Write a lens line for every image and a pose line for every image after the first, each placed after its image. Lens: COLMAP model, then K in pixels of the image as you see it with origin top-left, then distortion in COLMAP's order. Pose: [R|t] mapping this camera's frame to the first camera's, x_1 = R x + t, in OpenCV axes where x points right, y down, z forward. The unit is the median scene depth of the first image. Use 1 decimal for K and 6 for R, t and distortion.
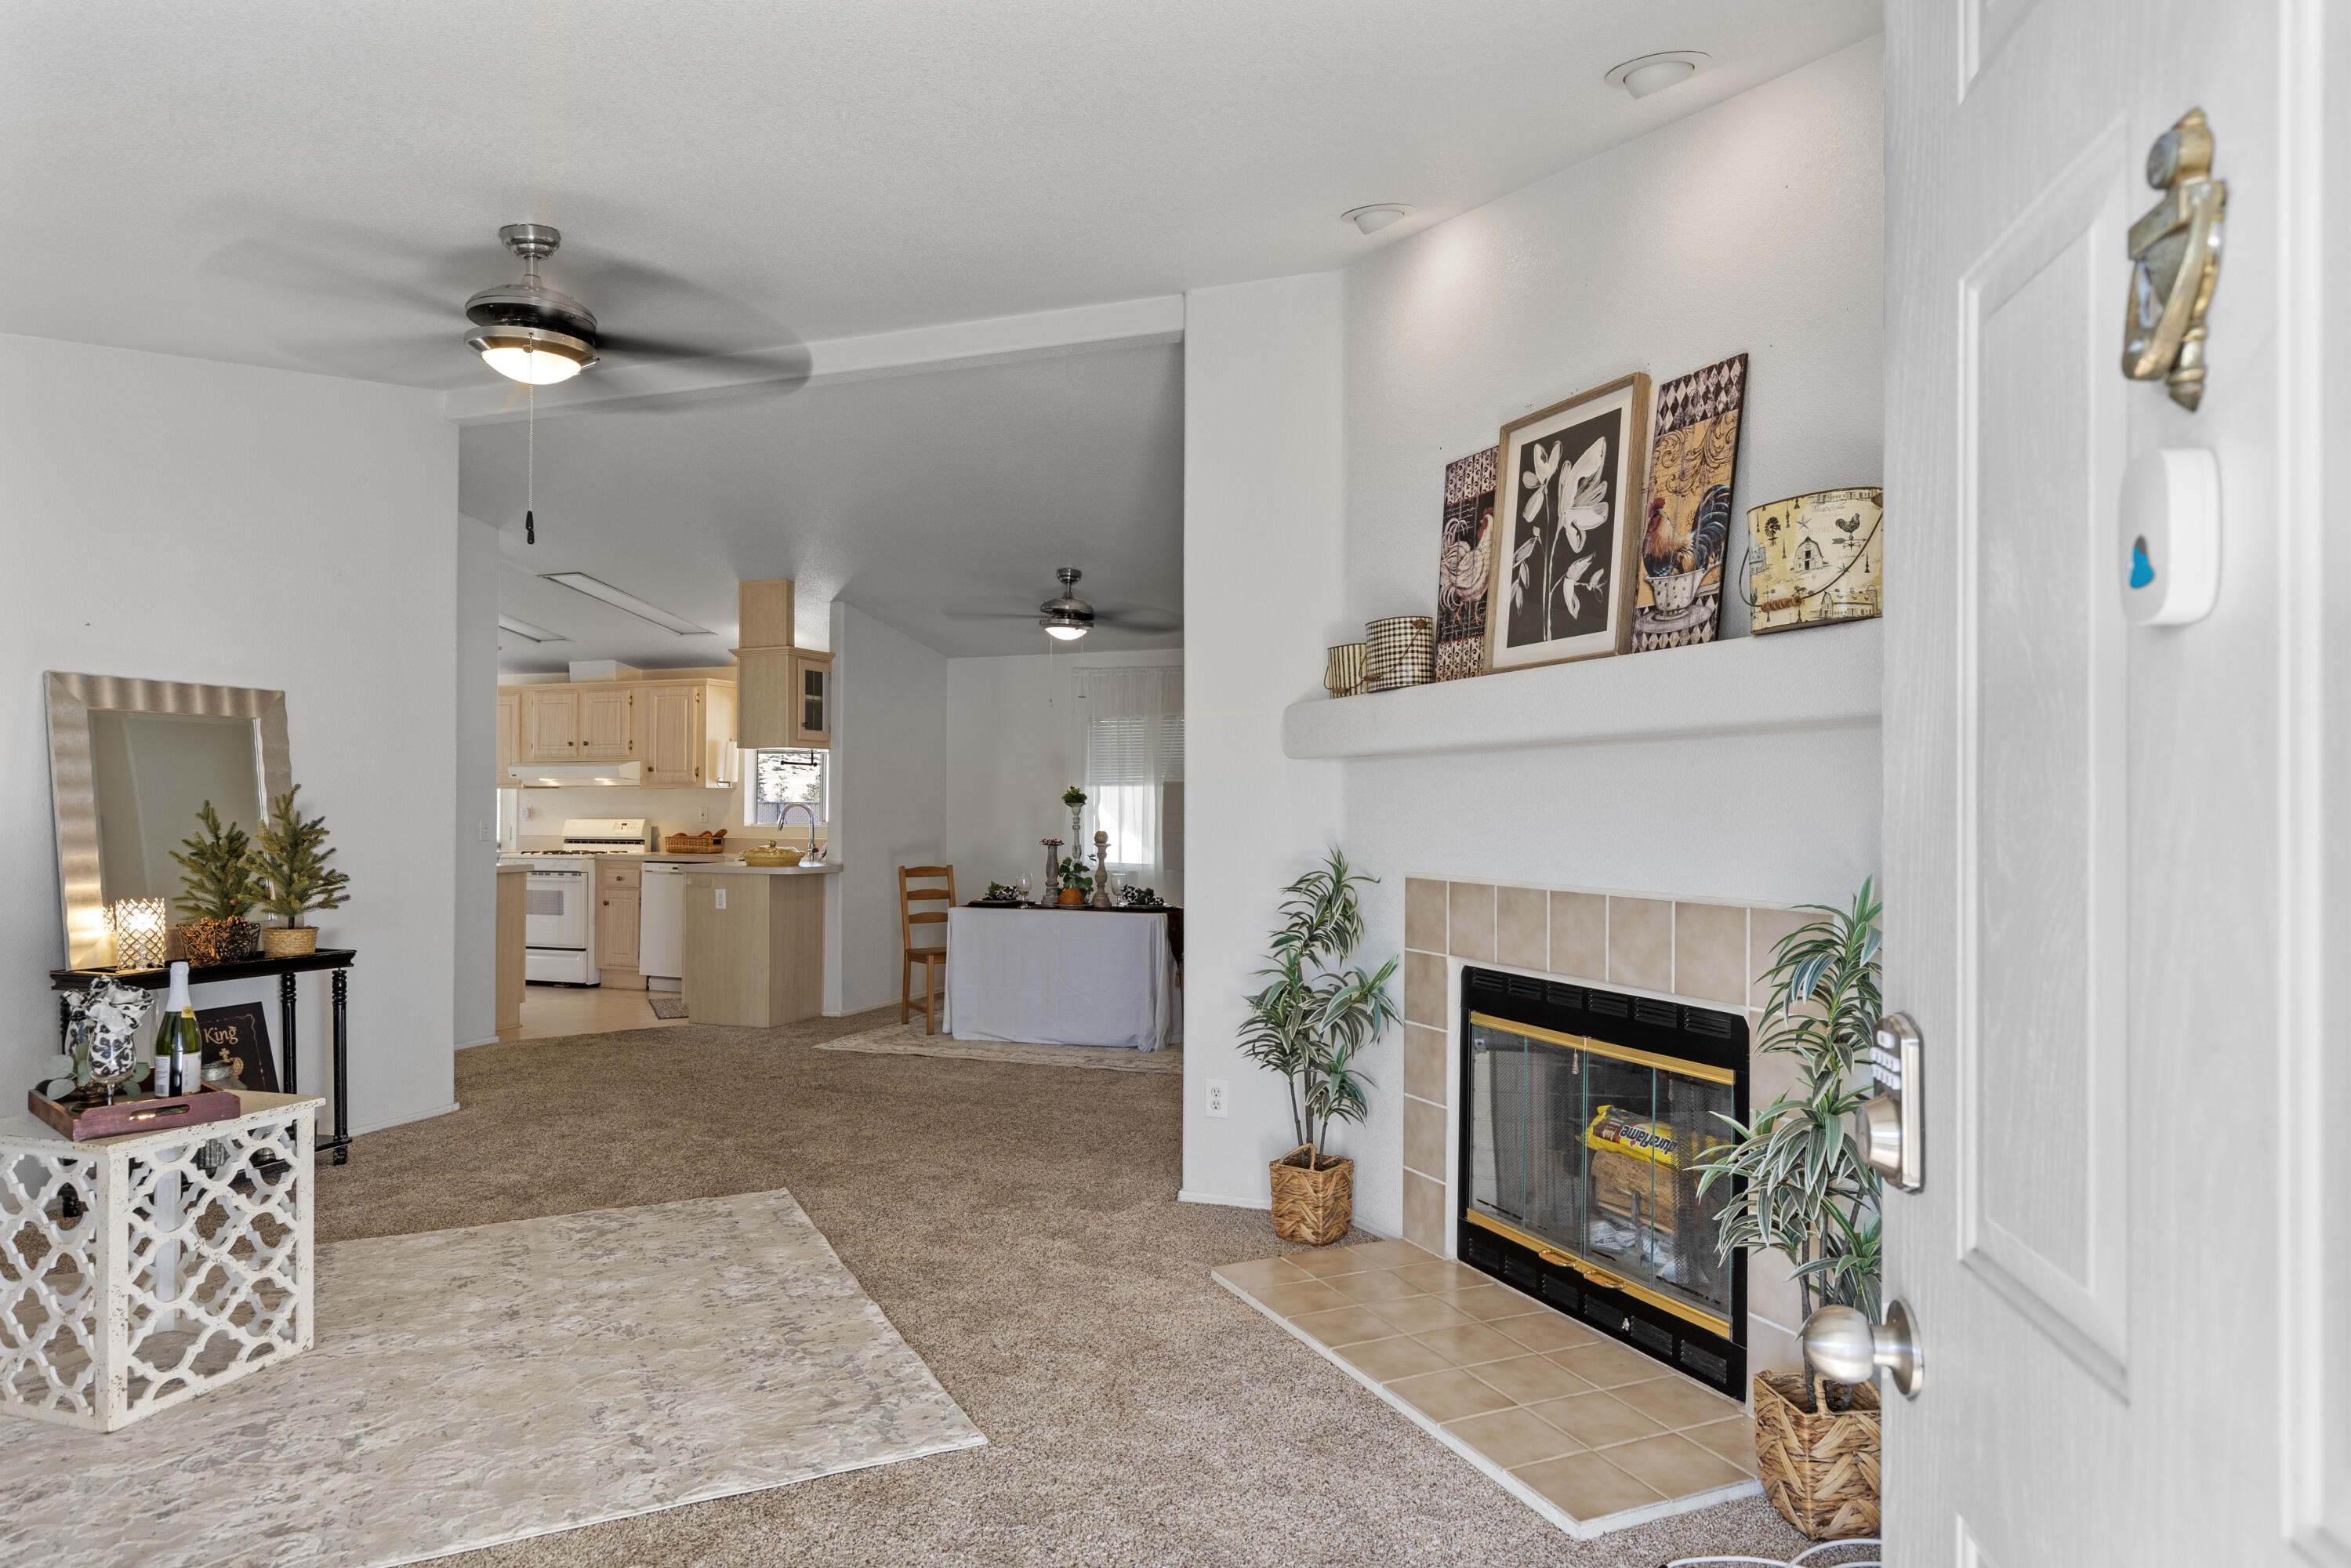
lens RADIAL K [[1354.0, 0, 1175.5], [0, 1354.0, 784.0], [0, 0, 1]] dist [0.002028, 0.000171]
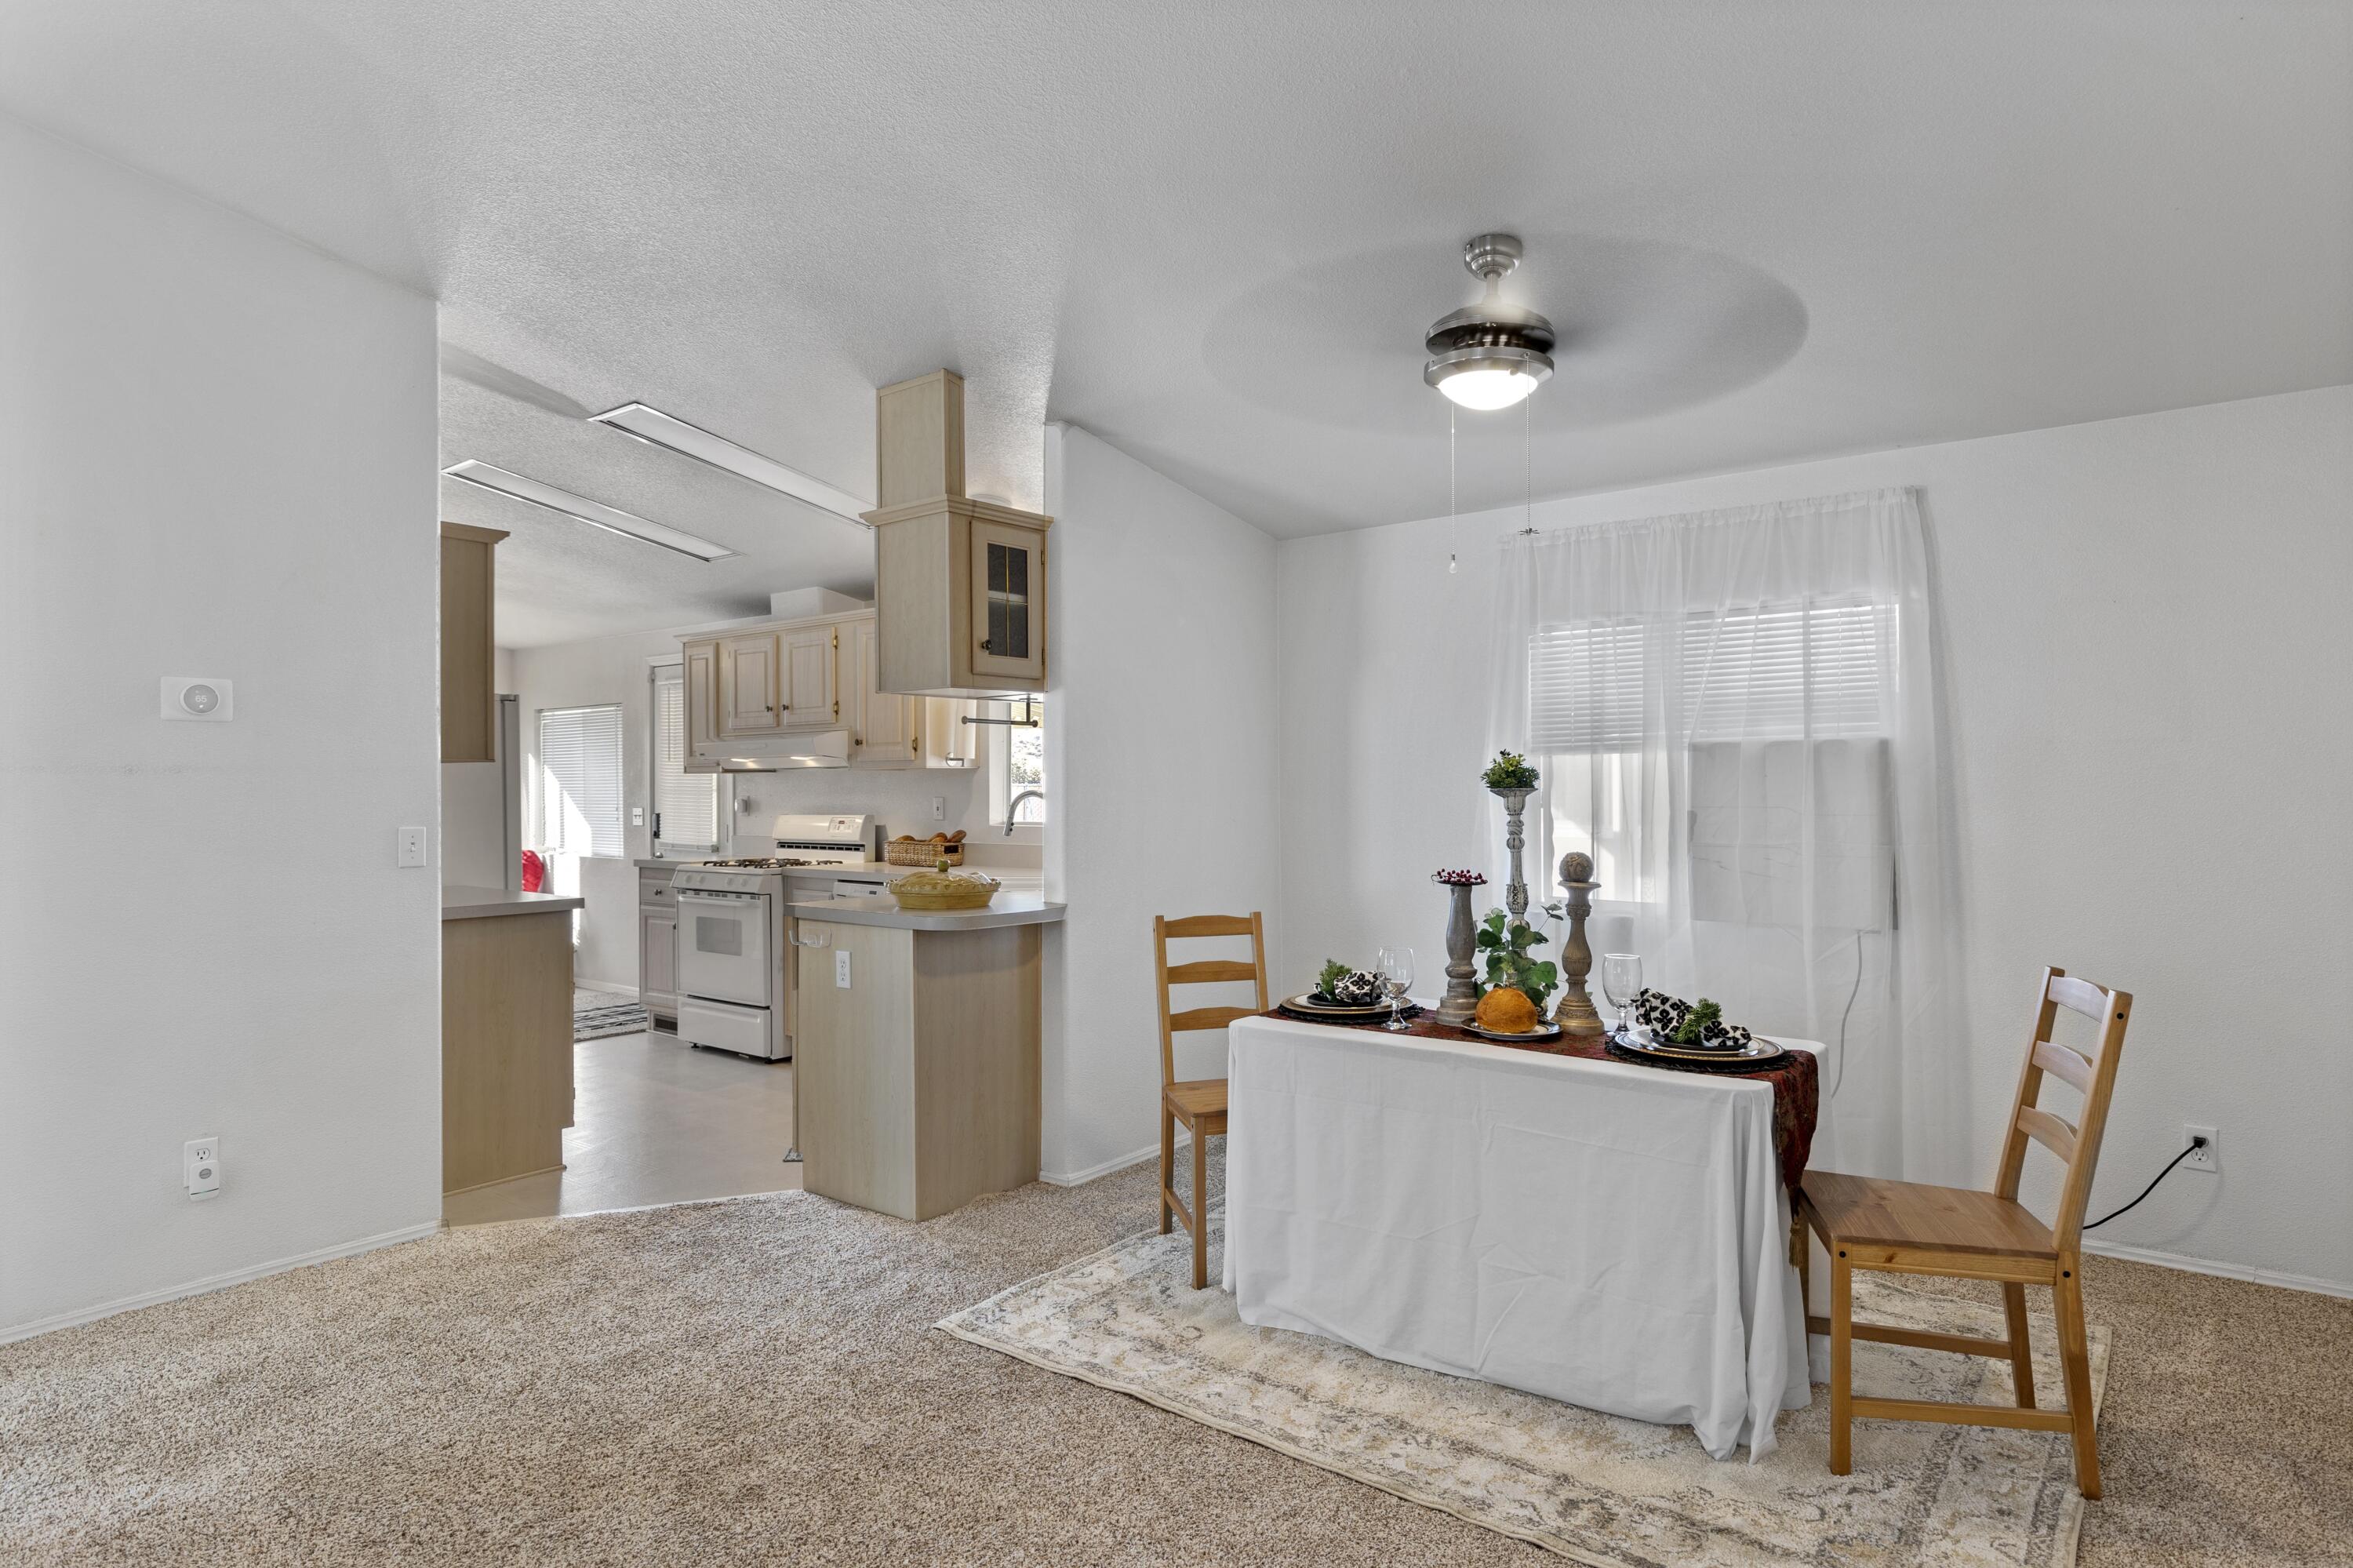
lens RADIAL K [[1267.6, 0, 1176.5], [0, 1267.6, 784.0], [0, 0, 1]] dist [-0.001143, -0.000007]
pose [[0.949921, -0.008916, -0.312362, -0.047169], [0.013317, 0.999840, 0.011960, 0.005869], [0.312205, -0.015521, 0.949888, 0.551420]]
